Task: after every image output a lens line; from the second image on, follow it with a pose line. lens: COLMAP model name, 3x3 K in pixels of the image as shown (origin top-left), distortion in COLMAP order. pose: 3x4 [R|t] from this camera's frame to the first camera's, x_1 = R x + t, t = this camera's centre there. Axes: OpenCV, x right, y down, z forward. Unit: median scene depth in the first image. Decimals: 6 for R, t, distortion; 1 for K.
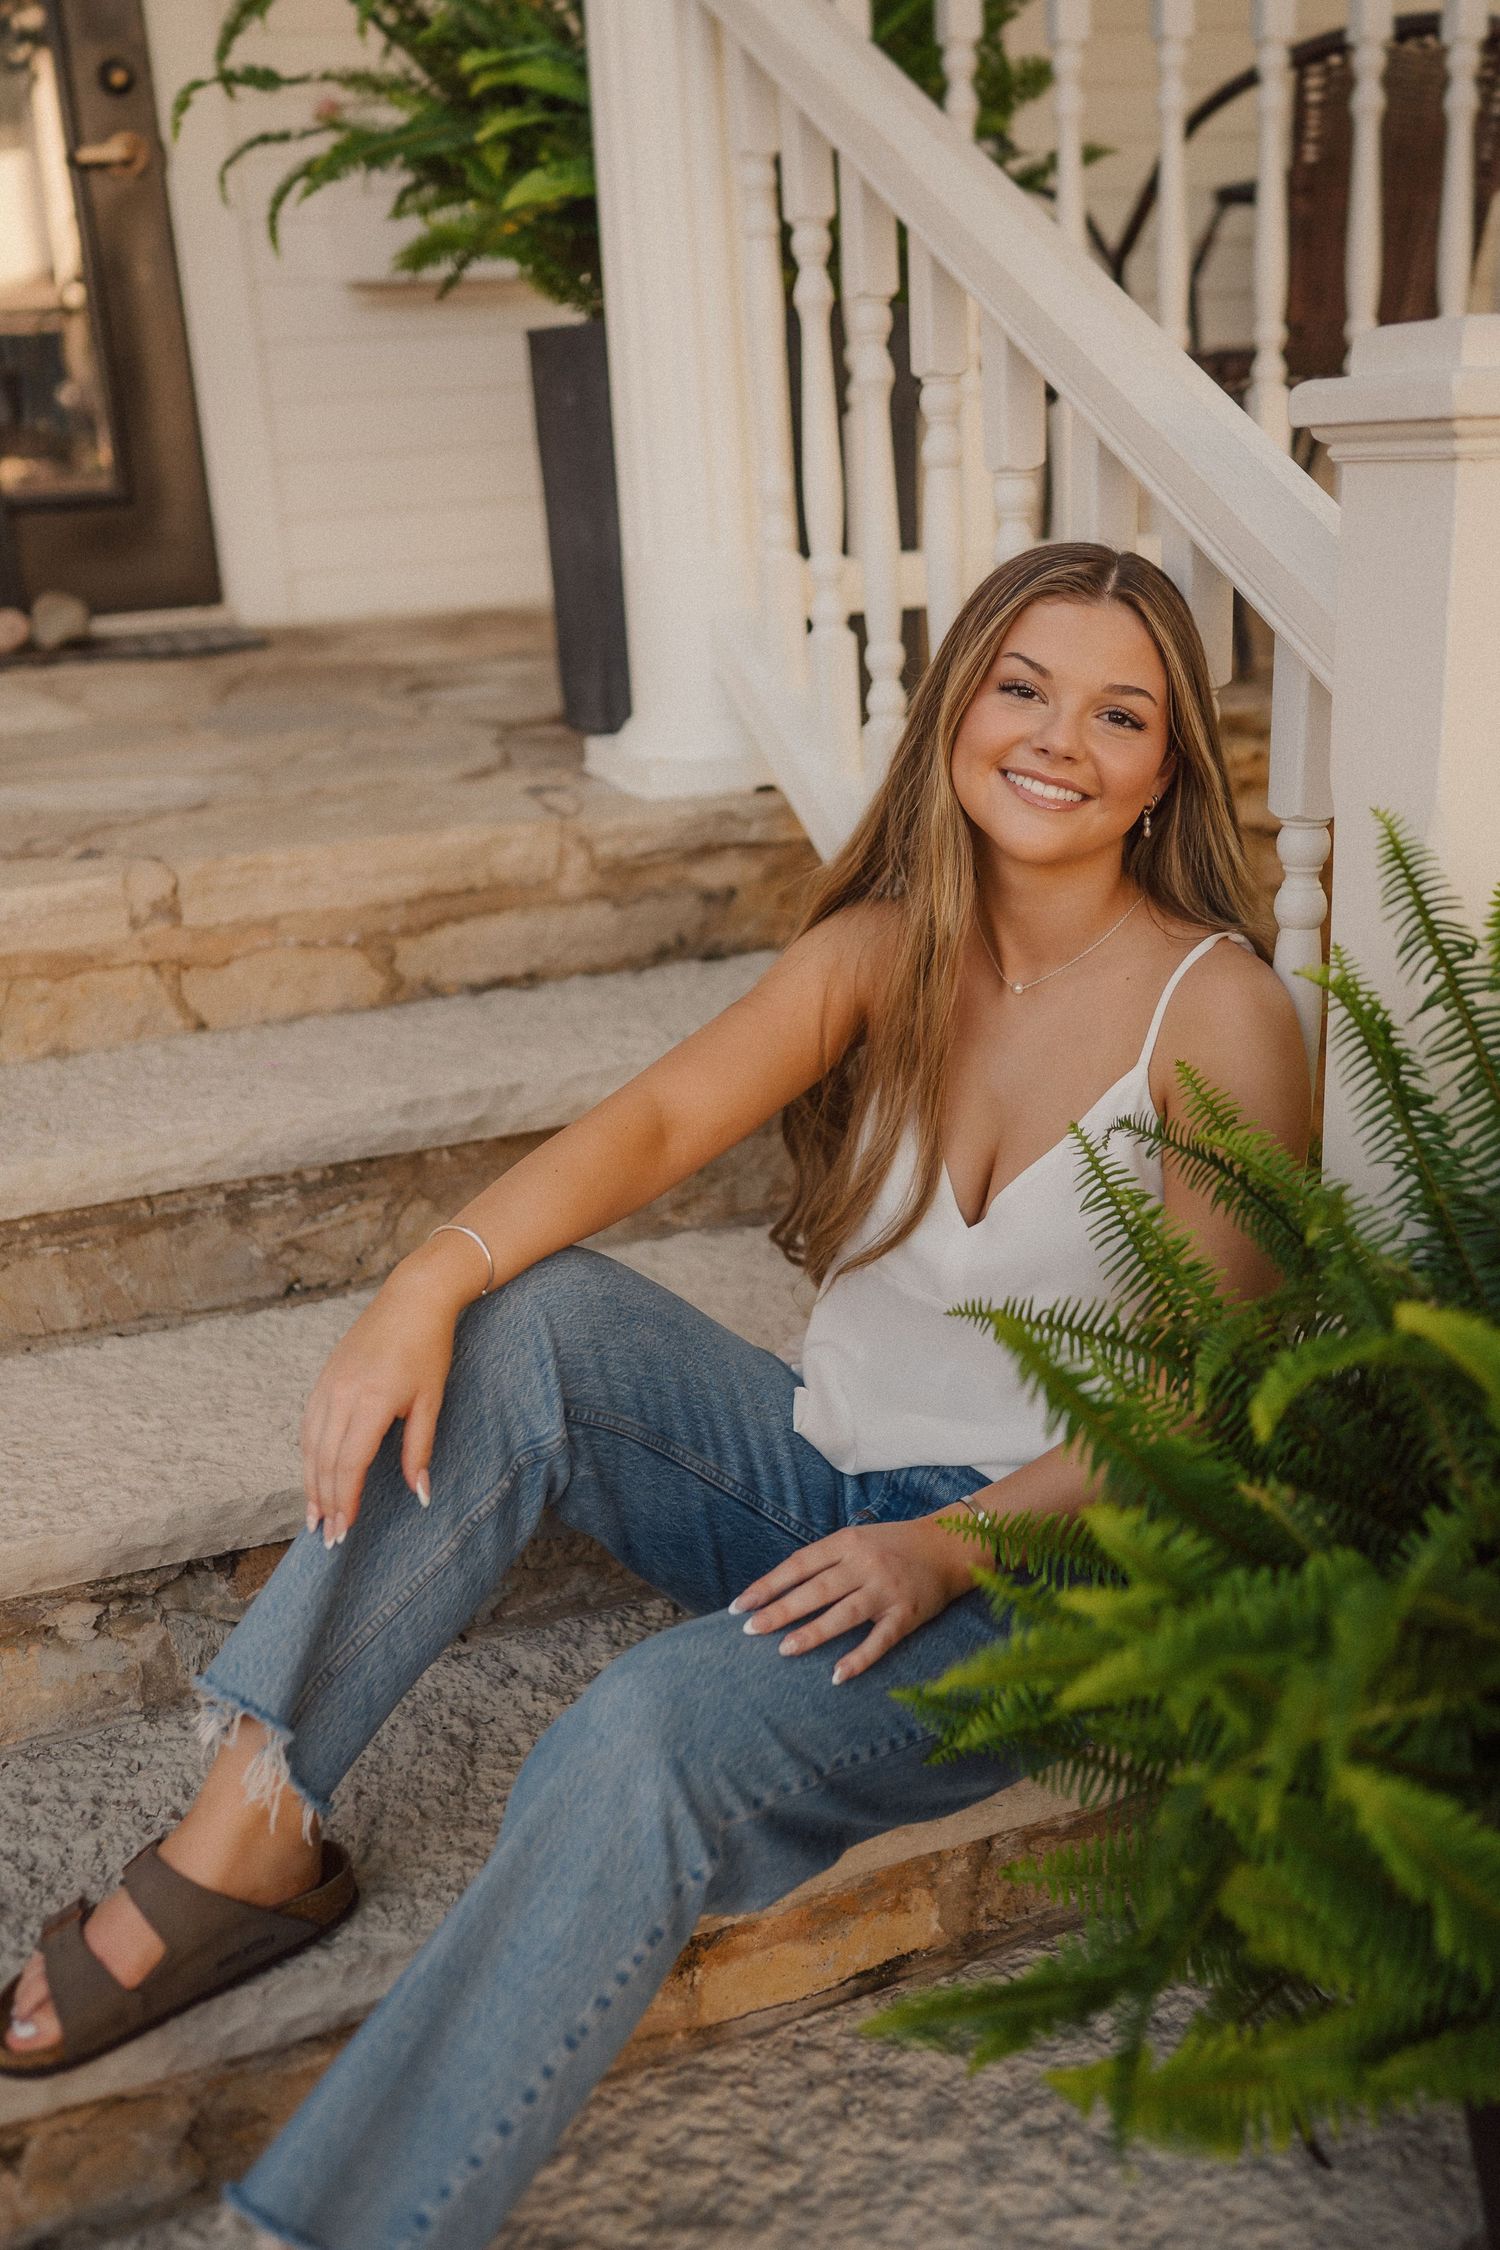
lens RADIAL K [[2119.1, 0, 756.4], [0, 2119.1, 1113.3], [0, 0, 1]] dist [-0.007329, 0.015446]
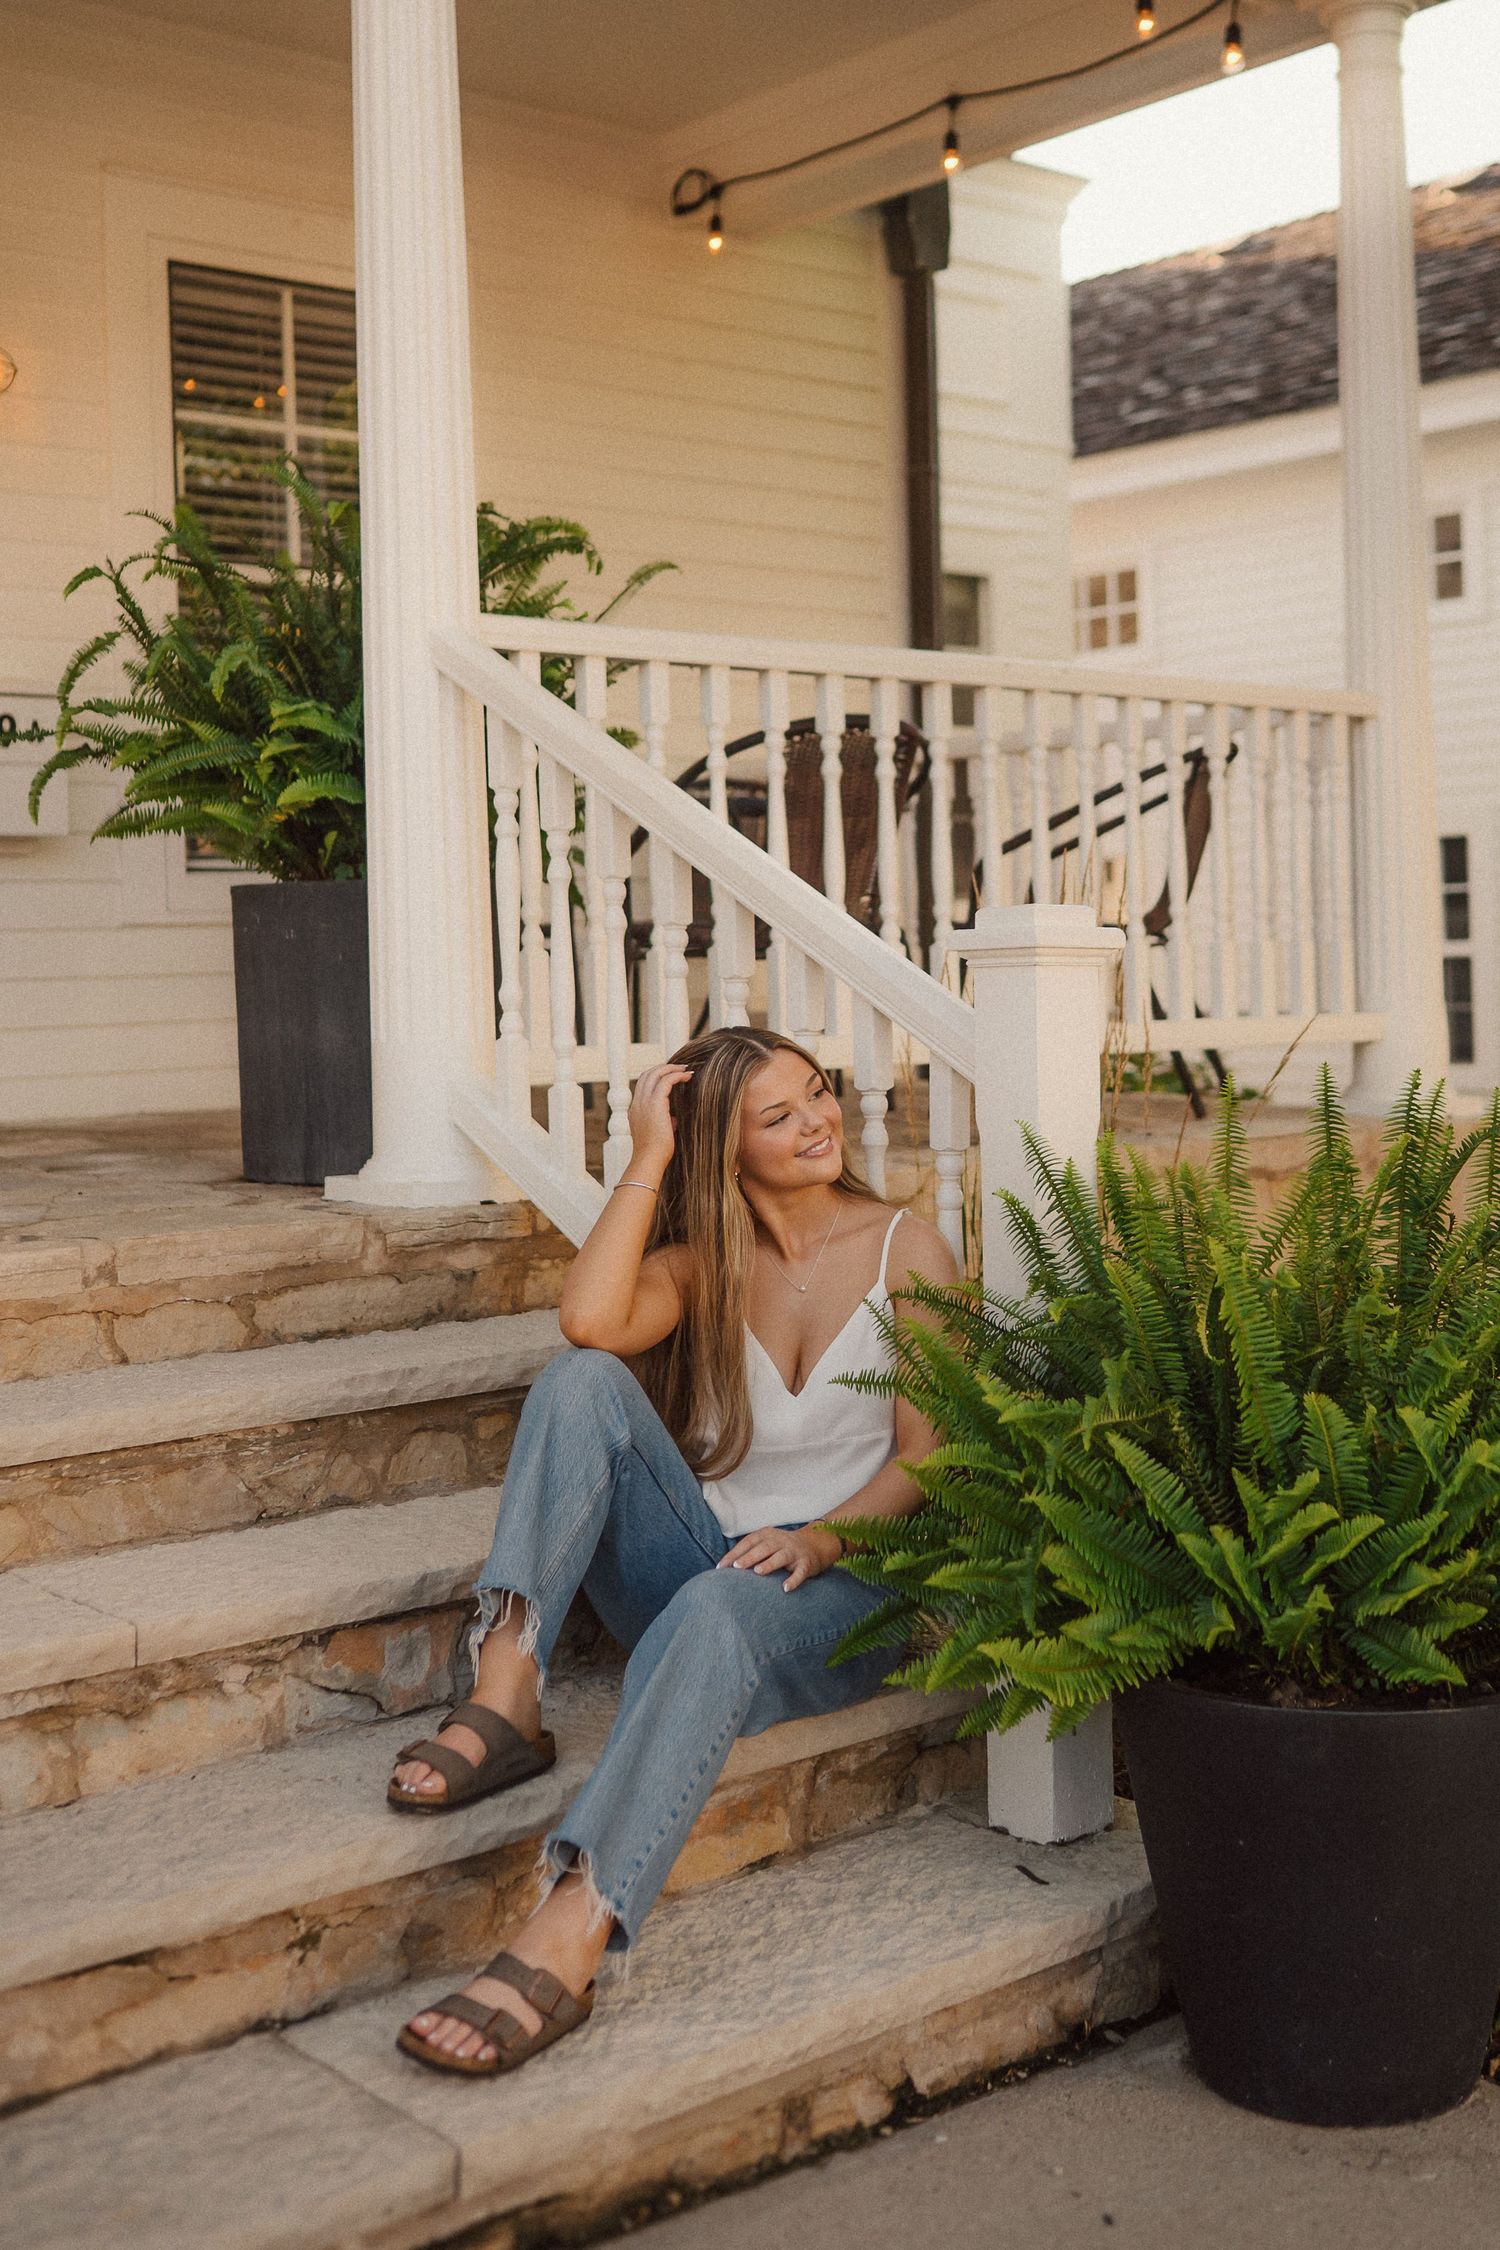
lens RADIAL K [[2730.4, 0, 825.9], [0, 2730.4, 951.0], [0, 0, 1]] dist [-0.006451, 0.018428]
pose [[0.927639, 0.036488, 0.371692, -0.564911], [0.089224, 0.944748, -0.315422, 0.337033], [-0.362665, 0.325761, 0.873129, -0.855414]]
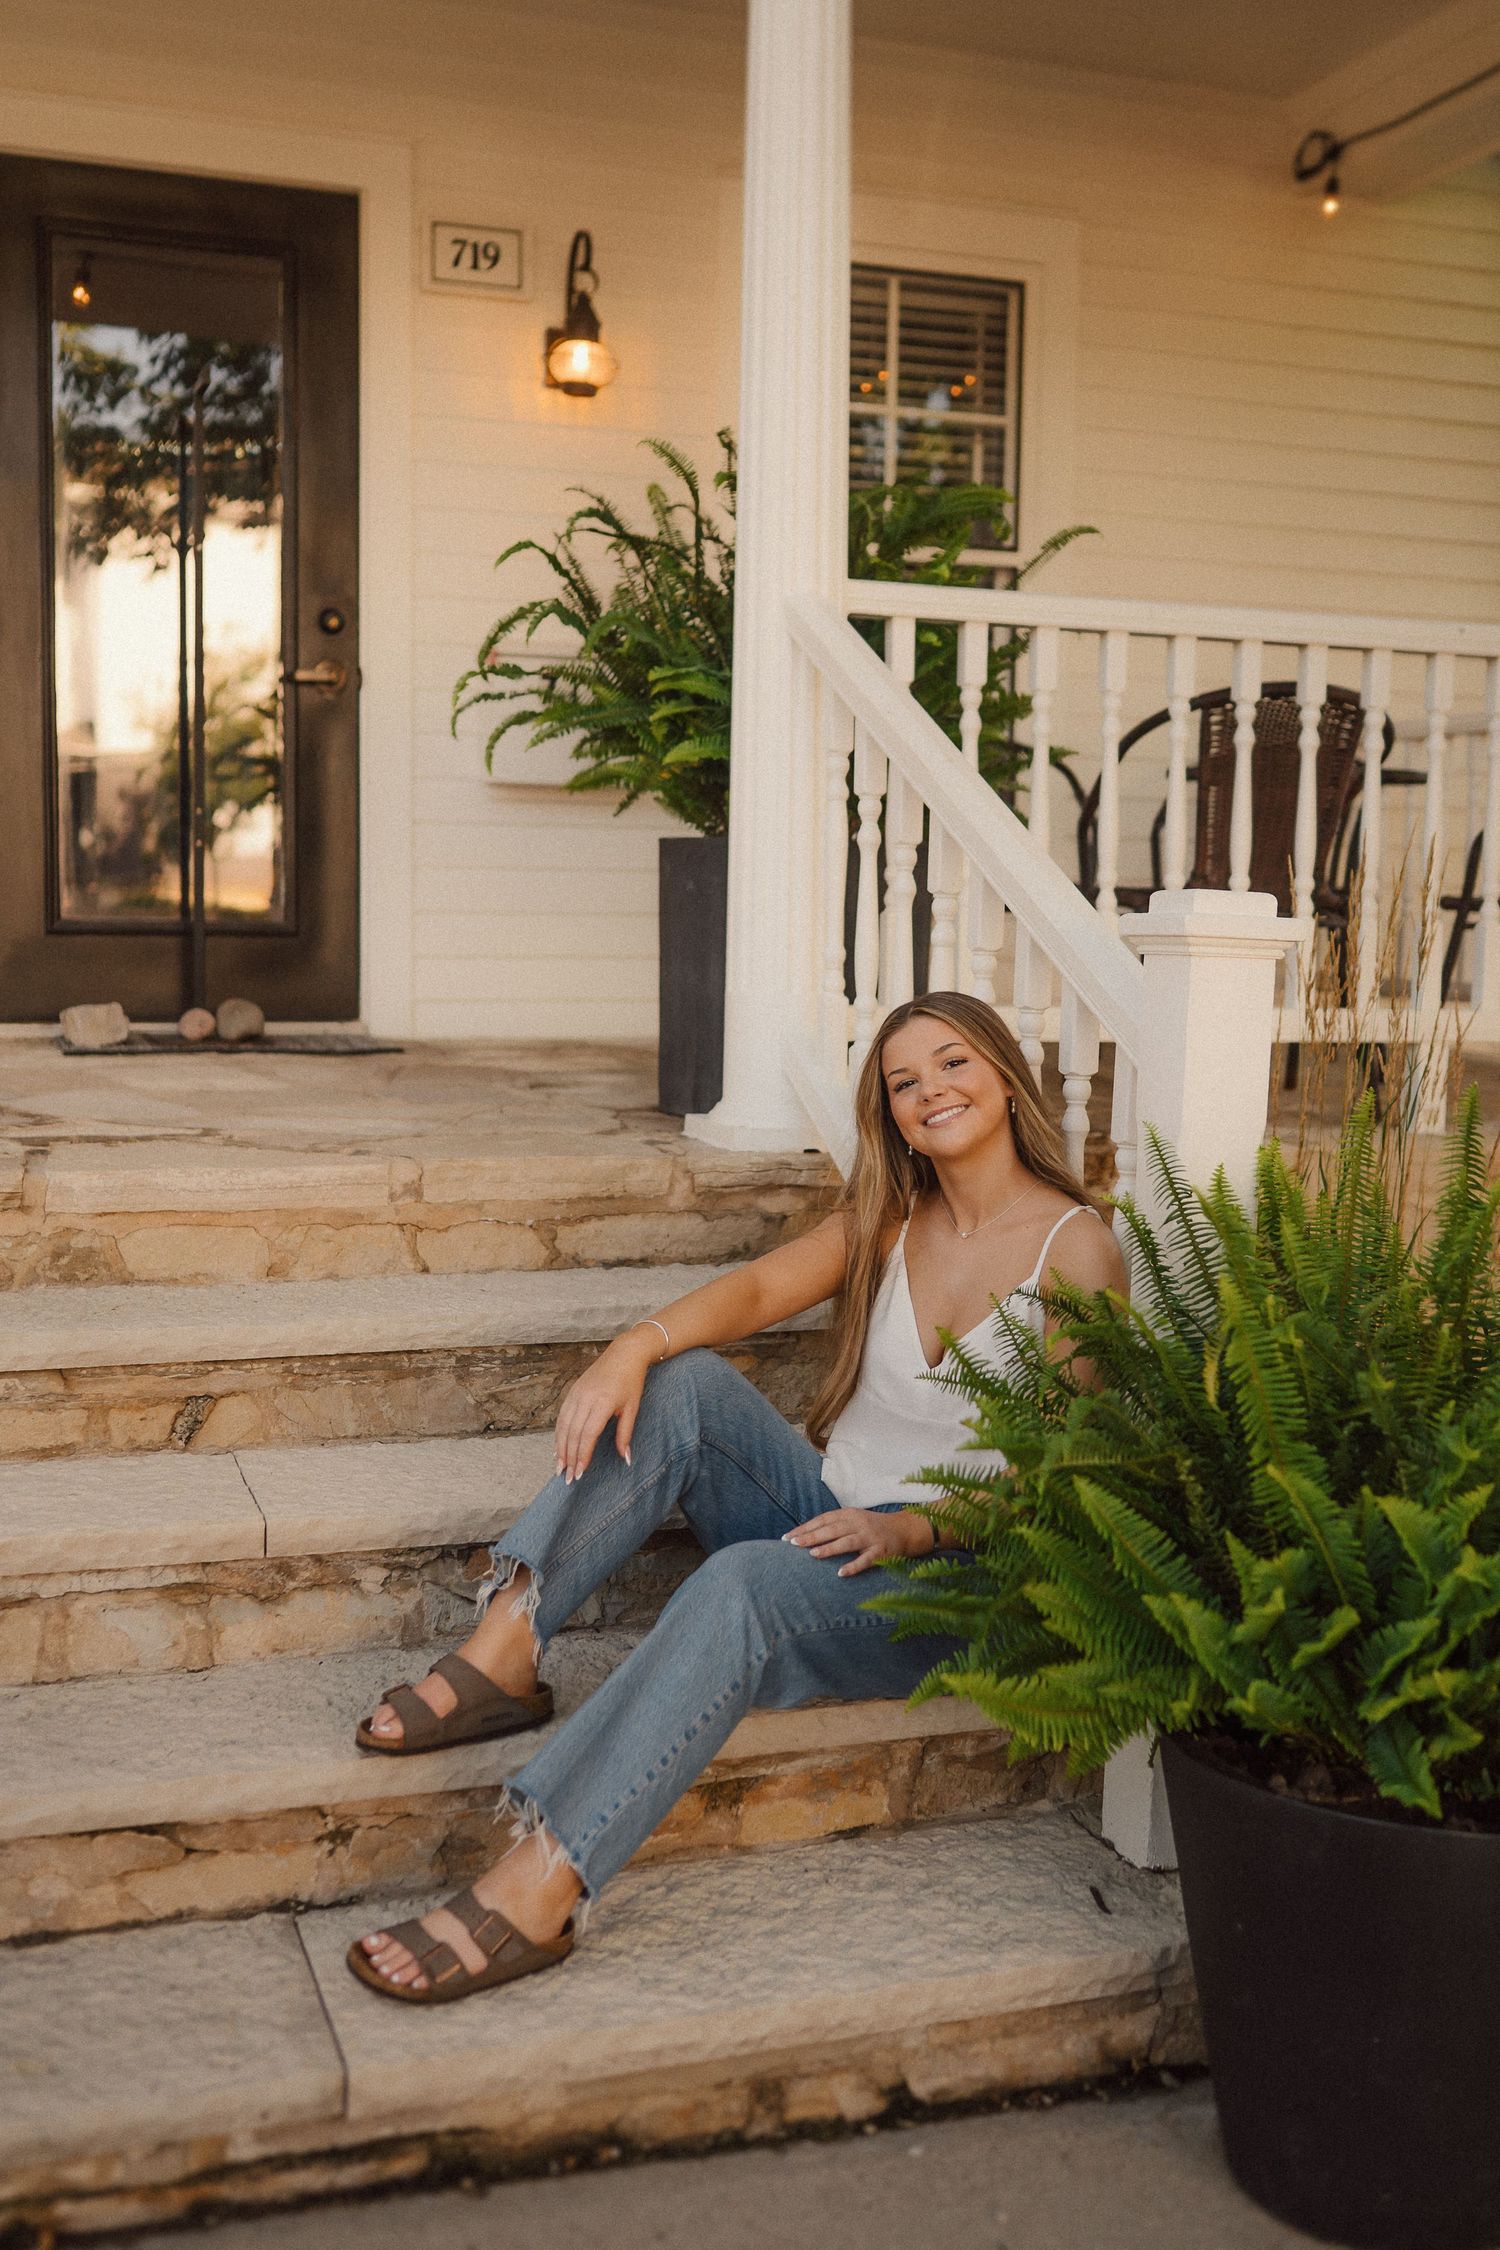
lens RADIAL K [[2355.1, 0, 724.8], [0, 2355.1, 1122.3], [0, 0, 1]] dist [-0.003682, 0.007080]
pose [[0.996969, 0.077319, -0.008666, -0.051928], [-0.077299, 0.971688, -0.223264, 0.237059], [-0.008842, 0.223257, 0.974719, -0.715006]]
